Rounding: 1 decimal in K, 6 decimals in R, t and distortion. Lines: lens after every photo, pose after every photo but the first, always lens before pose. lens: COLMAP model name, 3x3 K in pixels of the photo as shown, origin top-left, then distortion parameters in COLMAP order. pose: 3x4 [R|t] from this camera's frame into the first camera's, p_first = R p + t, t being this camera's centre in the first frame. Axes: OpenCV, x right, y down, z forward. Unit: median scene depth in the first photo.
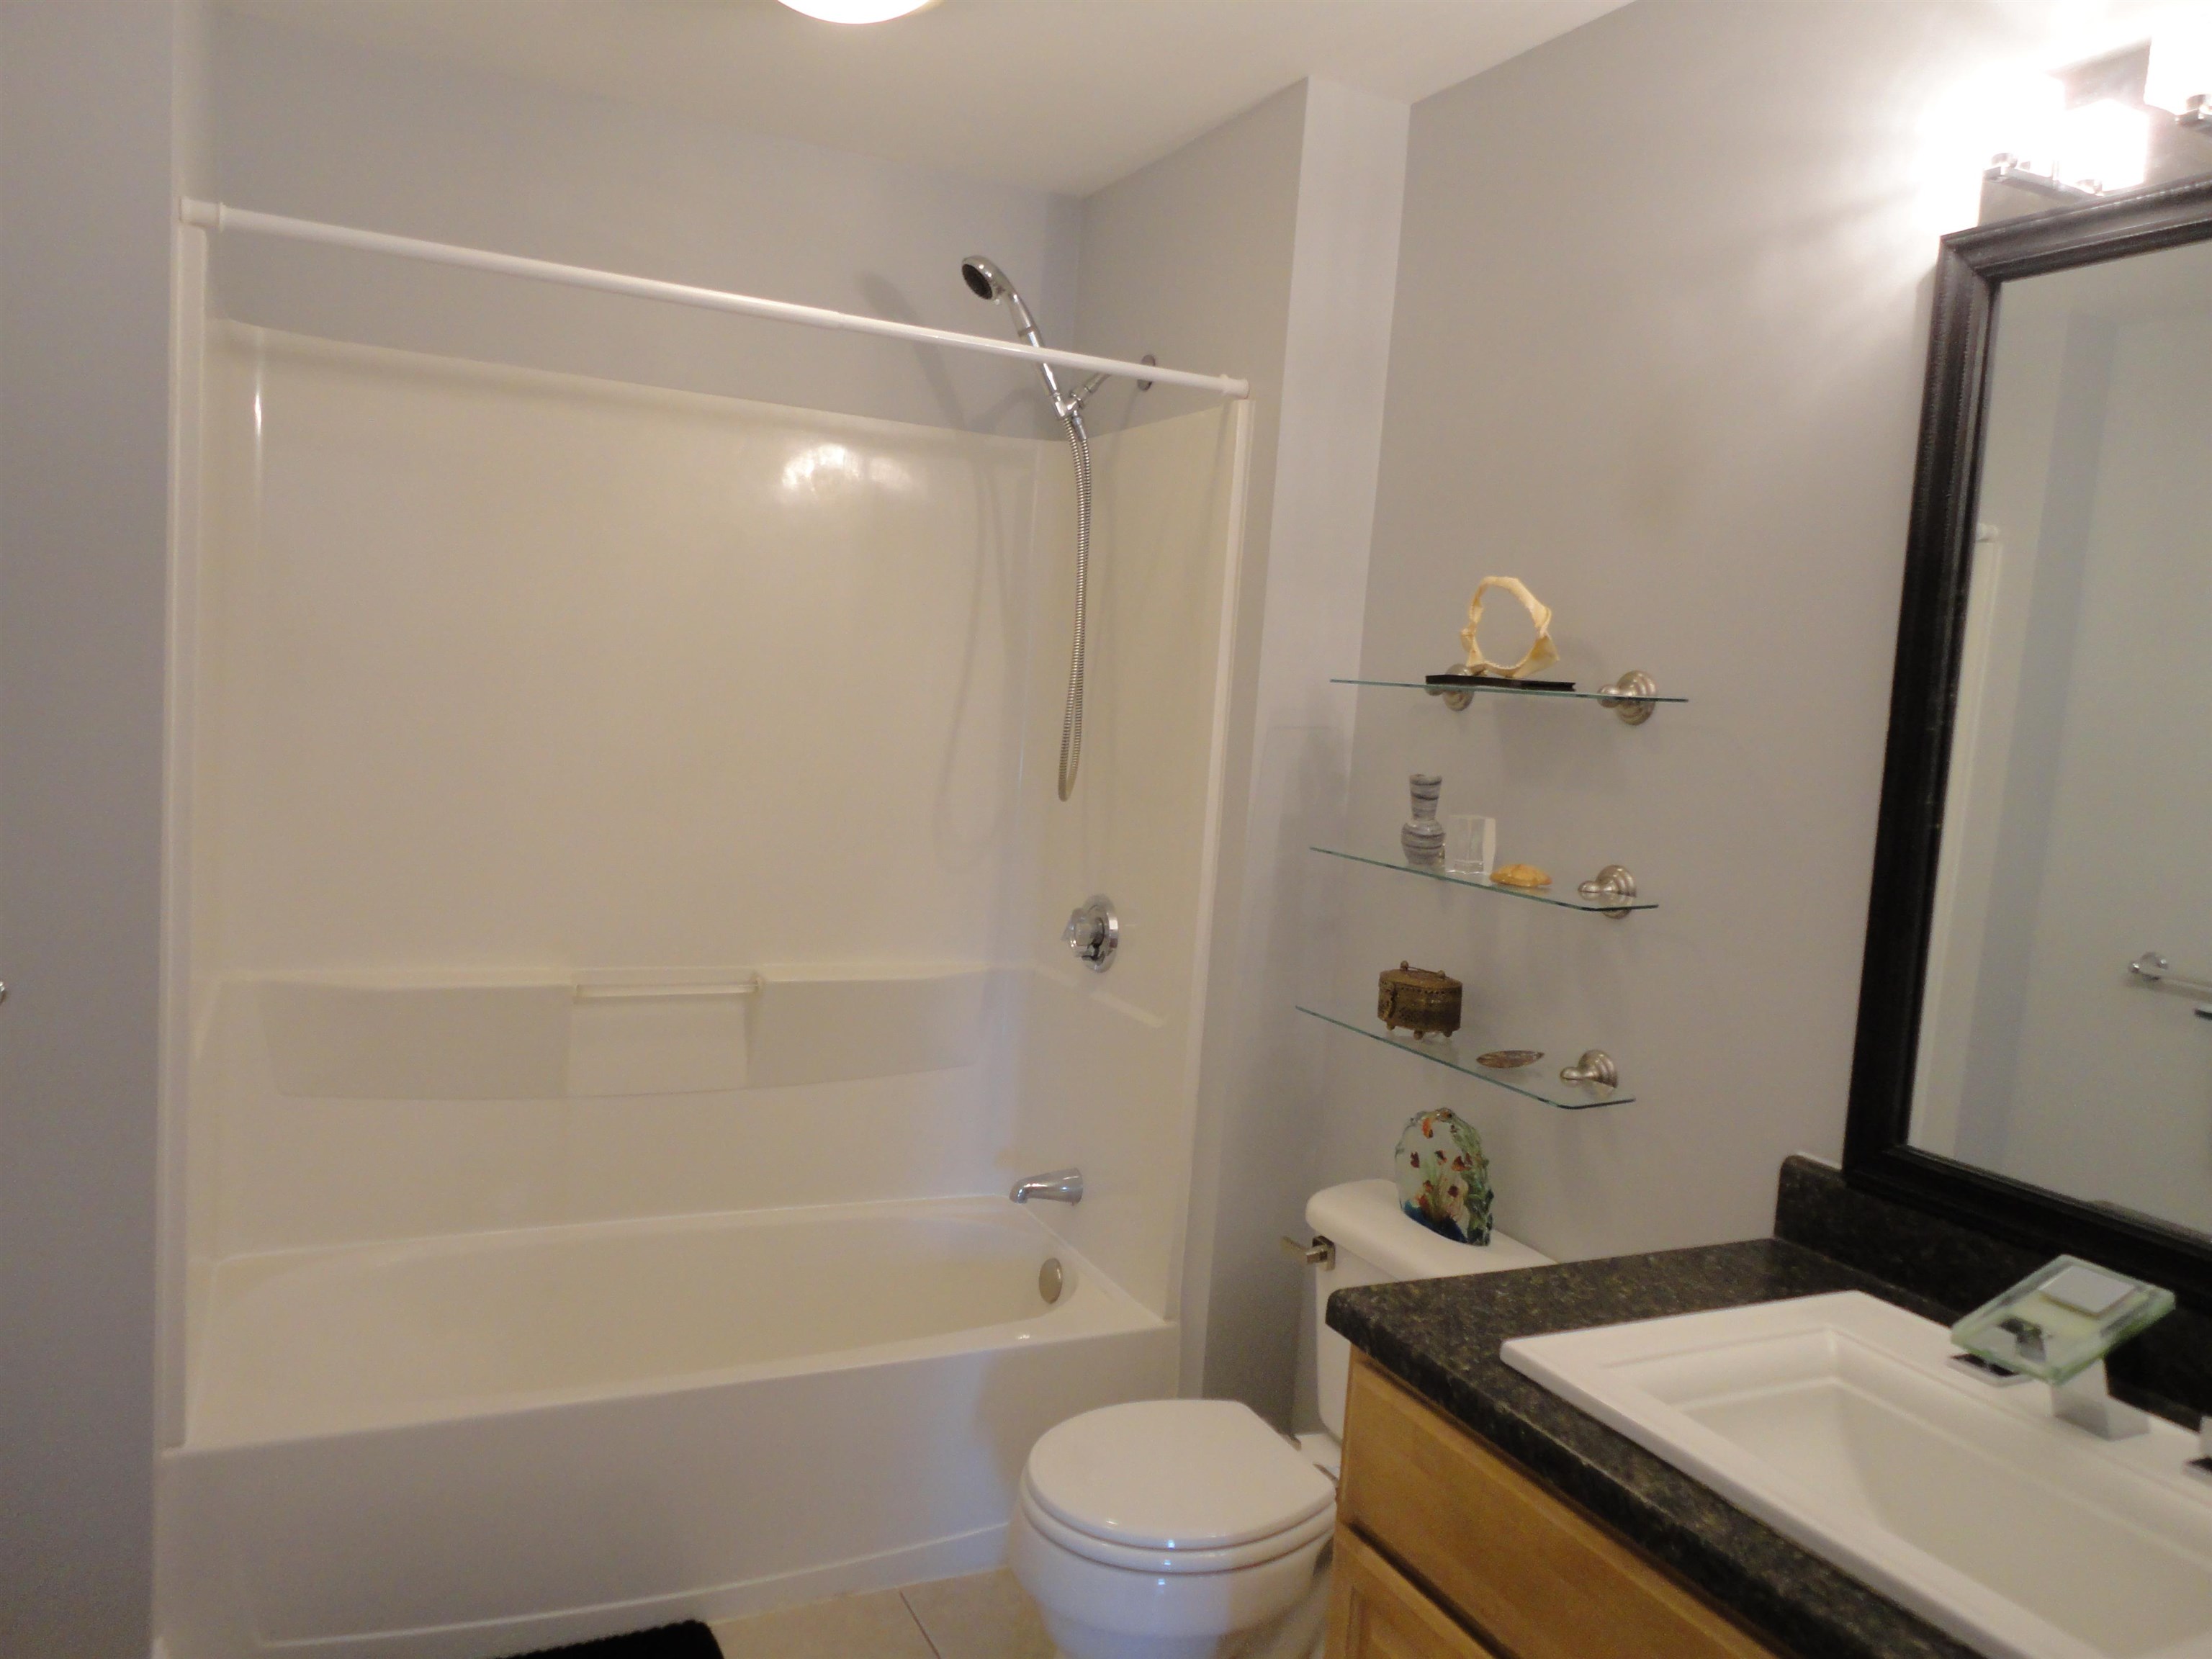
lens RADIAL K [[1614.1, 0, 1104.9], [0, 1614.1, 821.5], [0, 0, 1]] dist [0.005171, -0.003466]
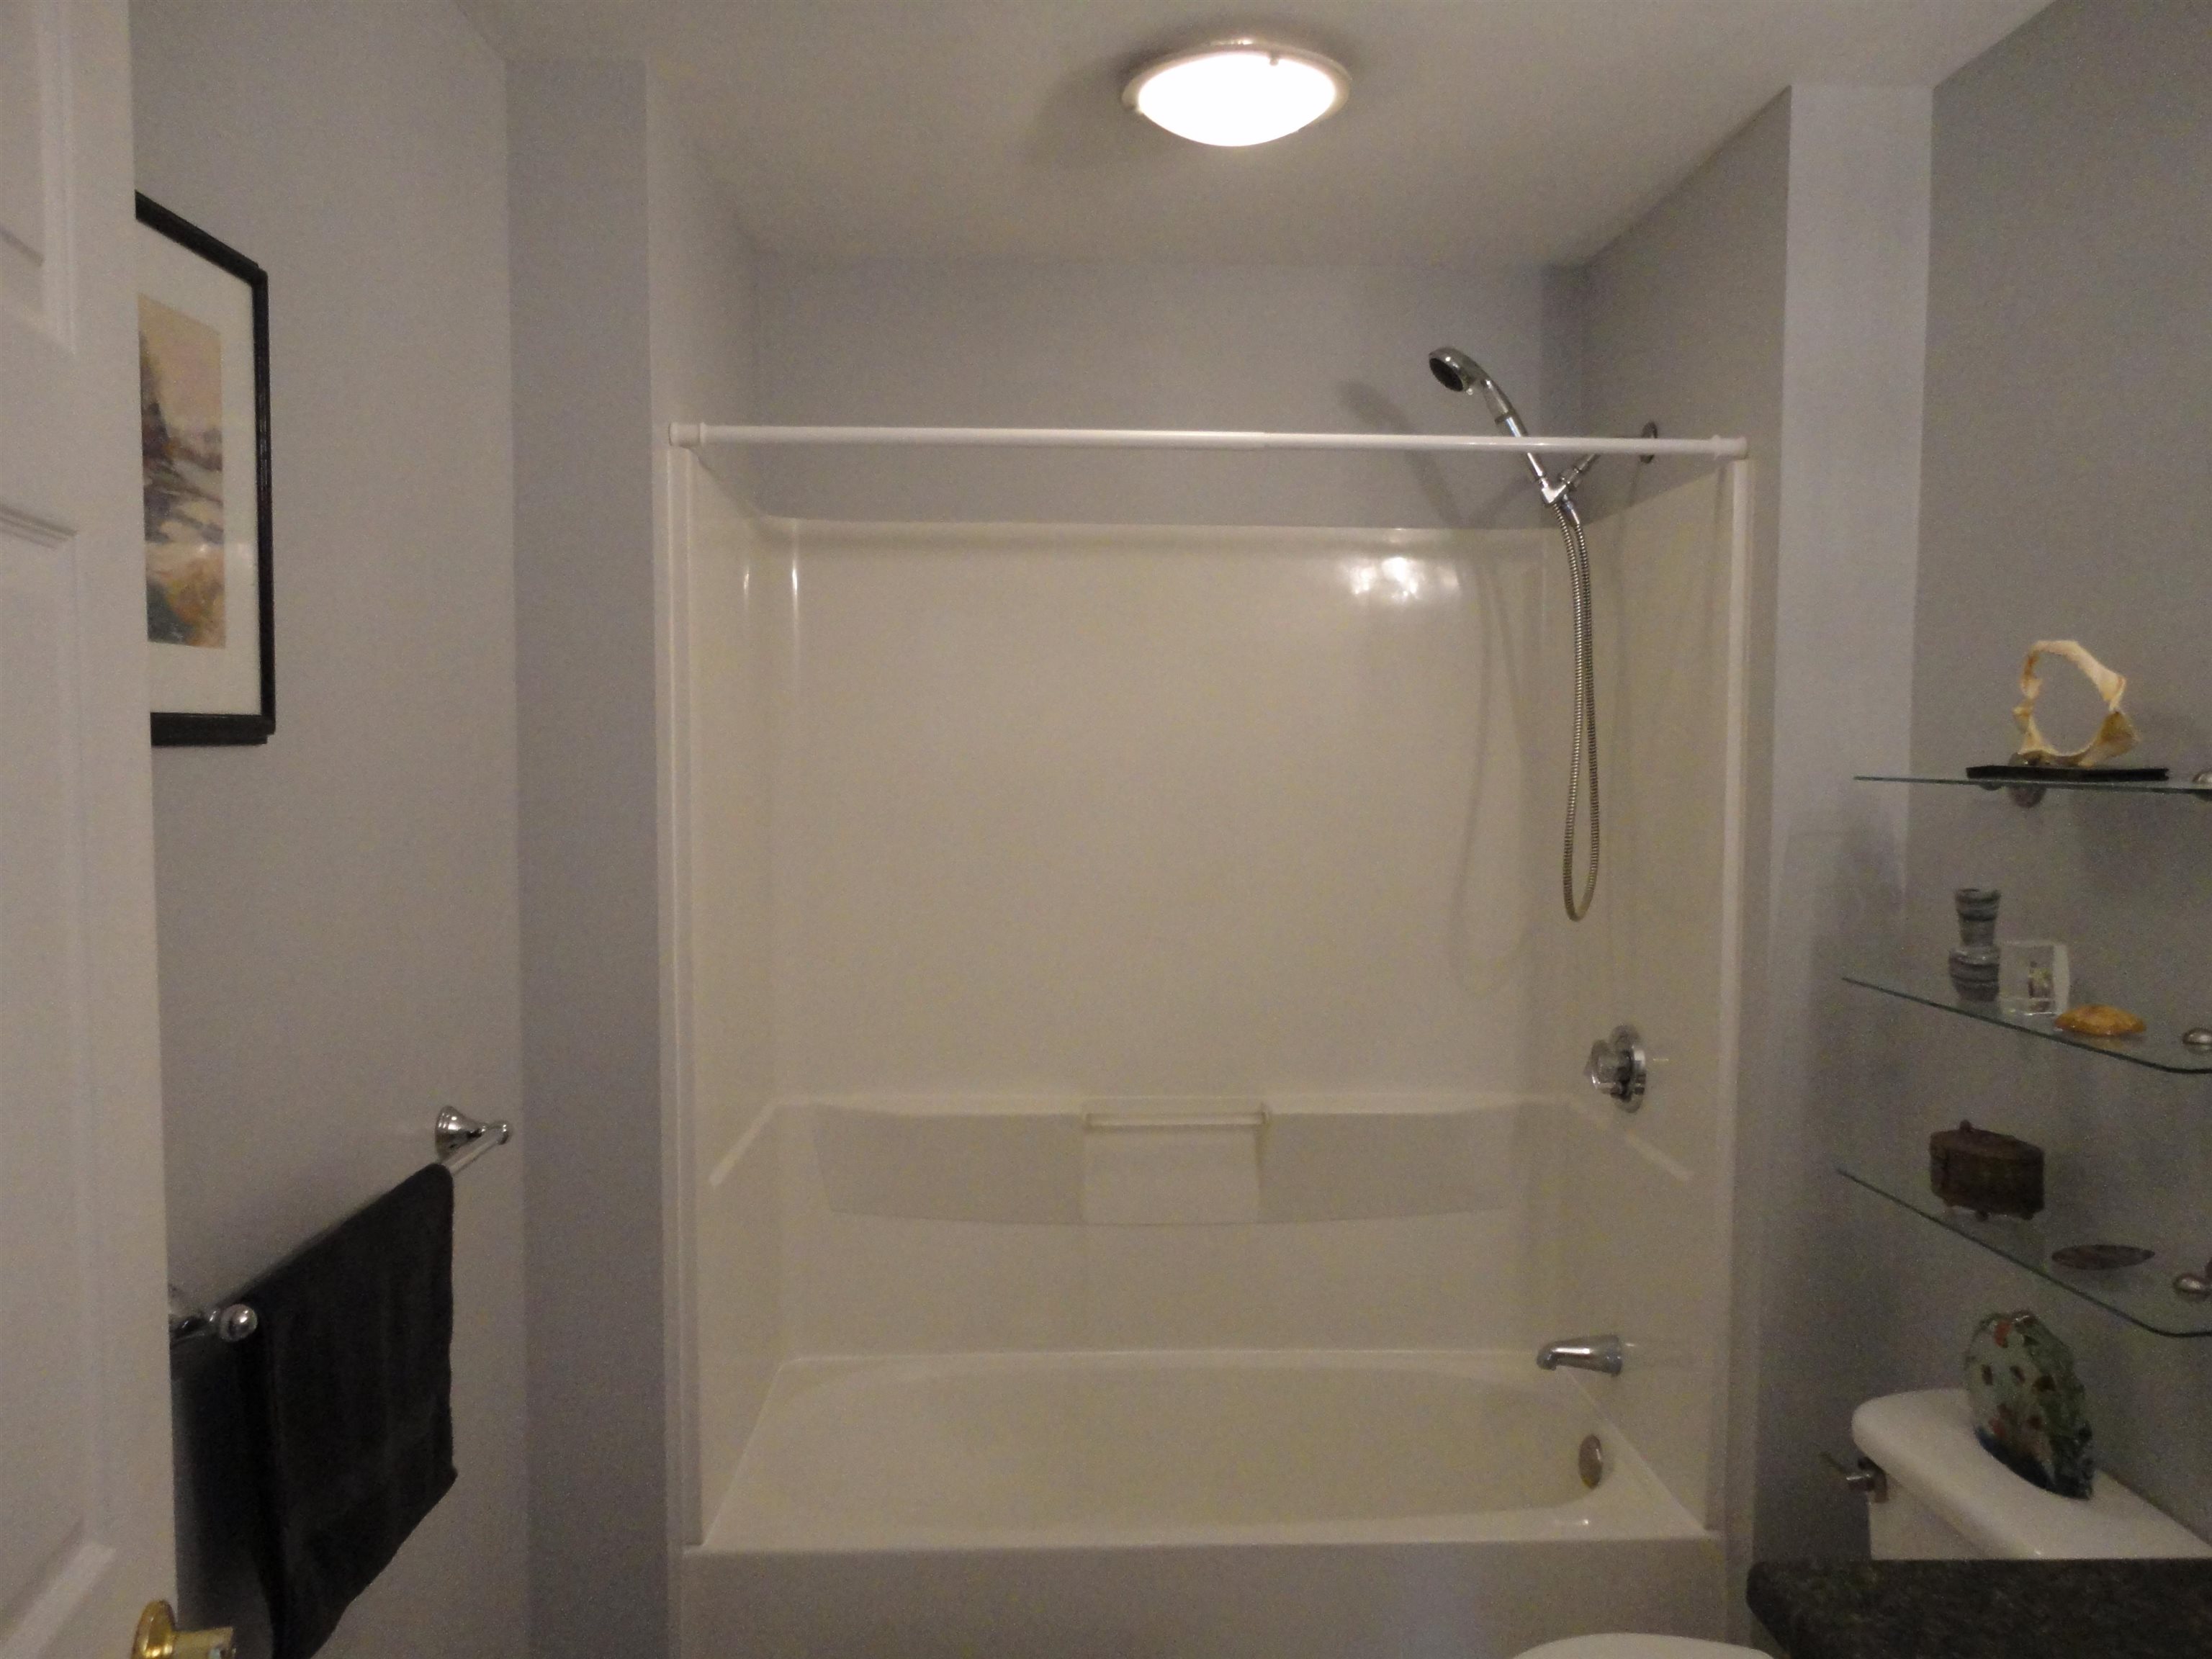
lens RADIAL K [[1614.1, 0, 1104.9], [0, 1614.1, 821.5], [0, 0, 1]] dist [0.005171, -0.003466]
pose [[0.914054, -0.047928, -0.402750, 0.126734], [0.024550, 0.997711, -0.063013, -0.022543], [0.404848, 0.047710, 0.913138, 0.082548]]
